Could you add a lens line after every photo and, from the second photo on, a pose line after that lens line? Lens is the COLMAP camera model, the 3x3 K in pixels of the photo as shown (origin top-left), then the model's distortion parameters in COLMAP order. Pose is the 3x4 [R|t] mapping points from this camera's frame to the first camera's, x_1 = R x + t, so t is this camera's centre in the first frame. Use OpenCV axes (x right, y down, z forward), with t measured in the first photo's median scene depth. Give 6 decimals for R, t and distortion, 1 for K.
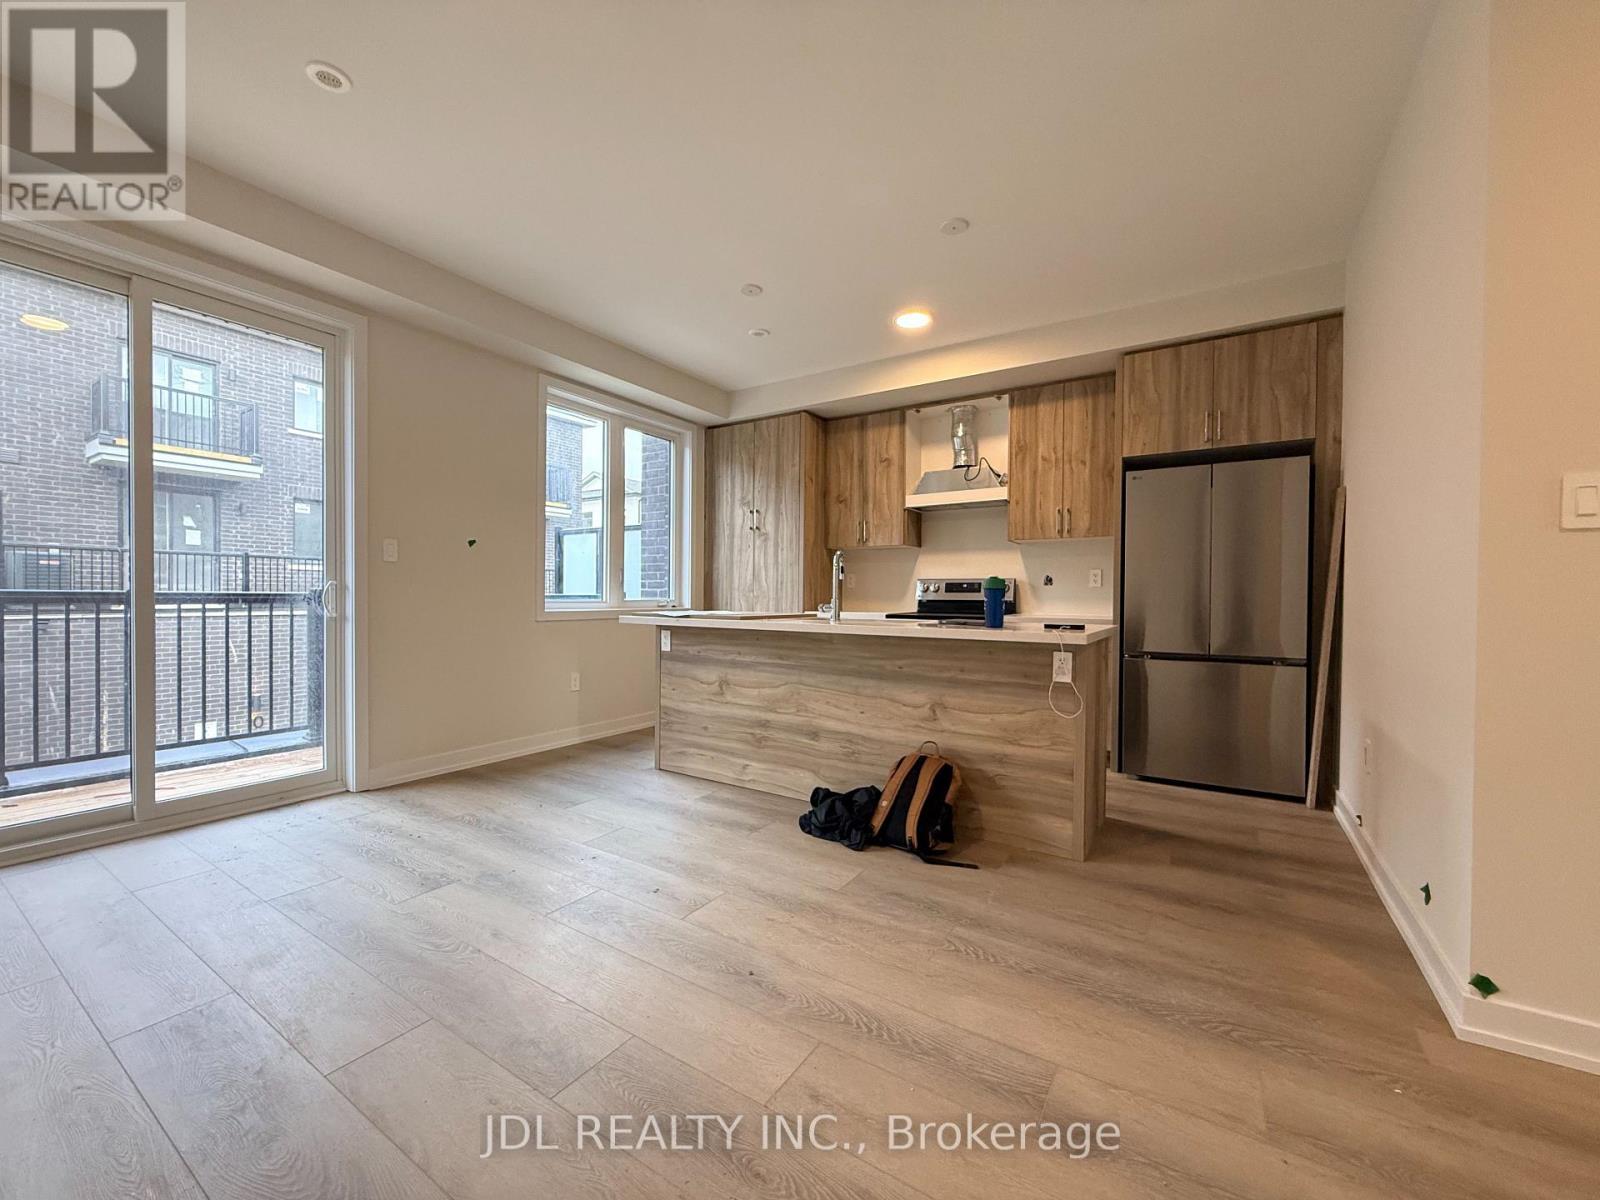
lens RADIAL K [[634.2, 0, 798.3], [0, 634.2, 609.3], [0, 0, 1]] dist [-0.001317, 0.000408]
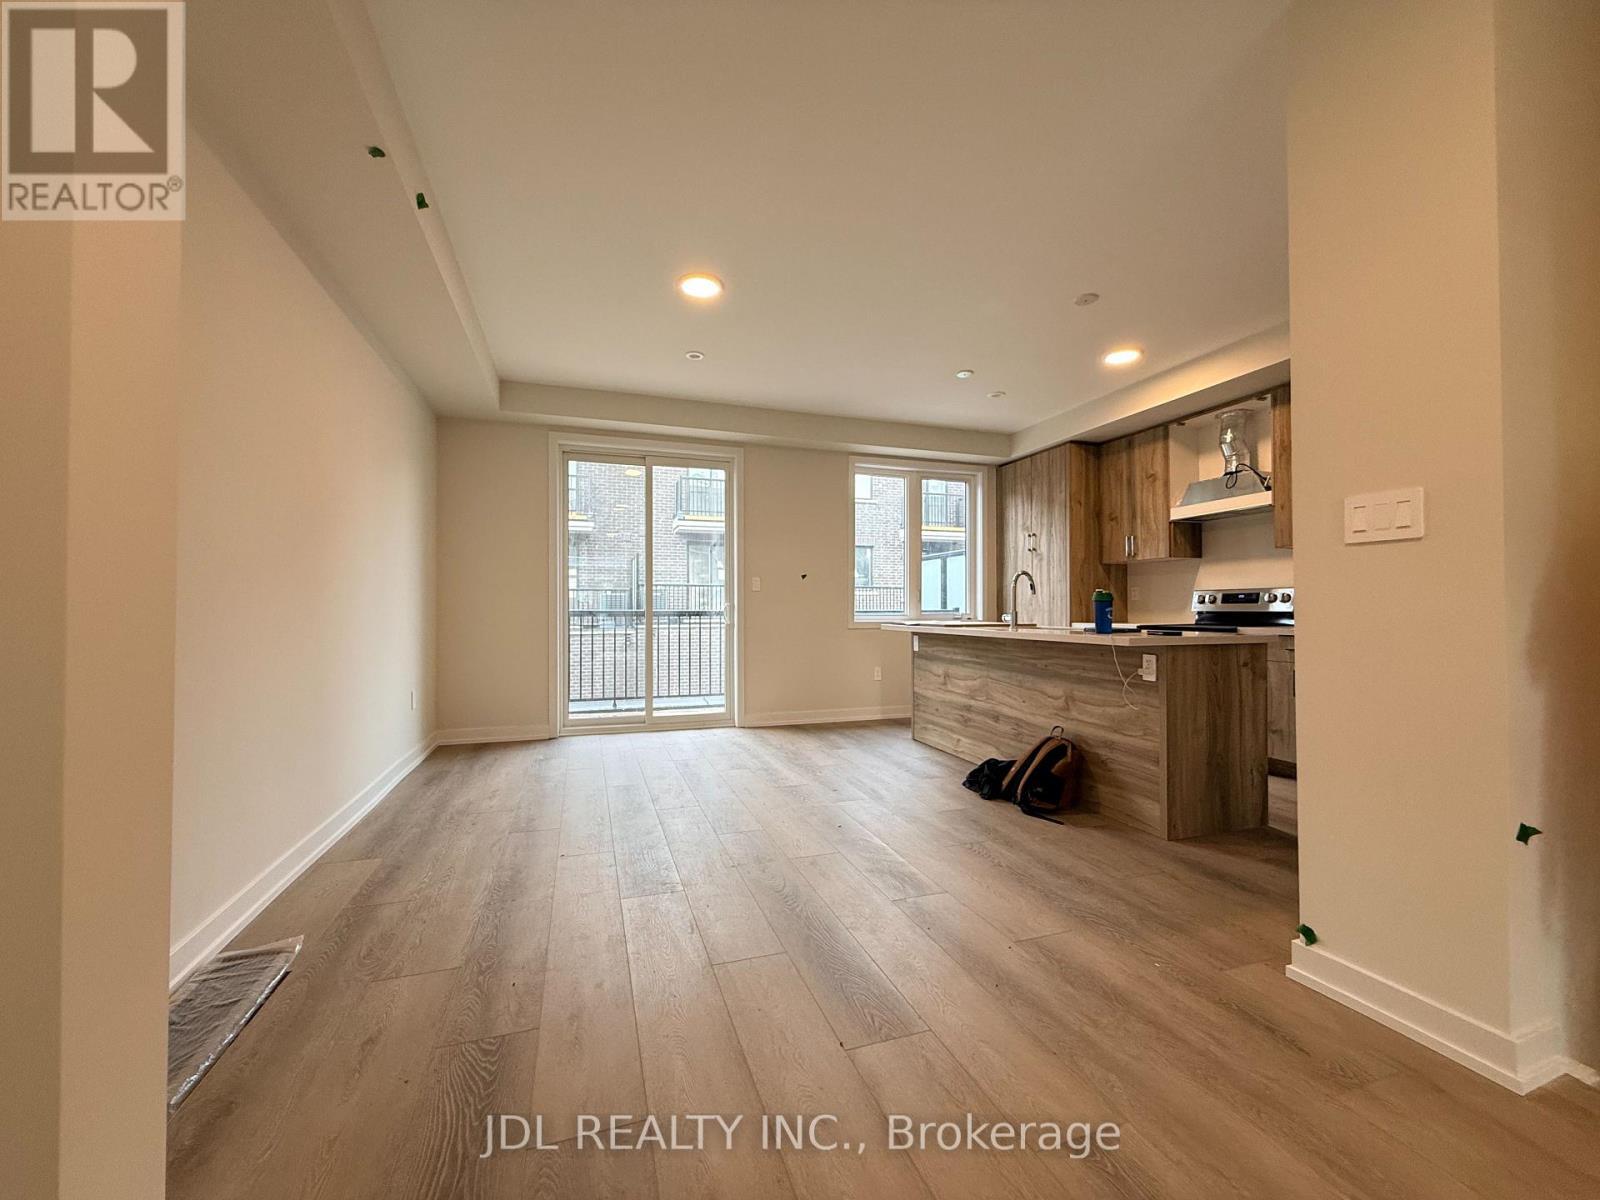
lens RADIAL K [[634.2, 0, 796.0], [0, 634.2, 604.3], [0, 0, 1]] dist [-0.001317, 0.000408]
pose [[0.779688, -0.015371, -0.625979, 0.439529], [-0.004982, 0.999515, -0.030748, 0.009932], [0.626148, 0.027093, 0.779233, -0.209831]]
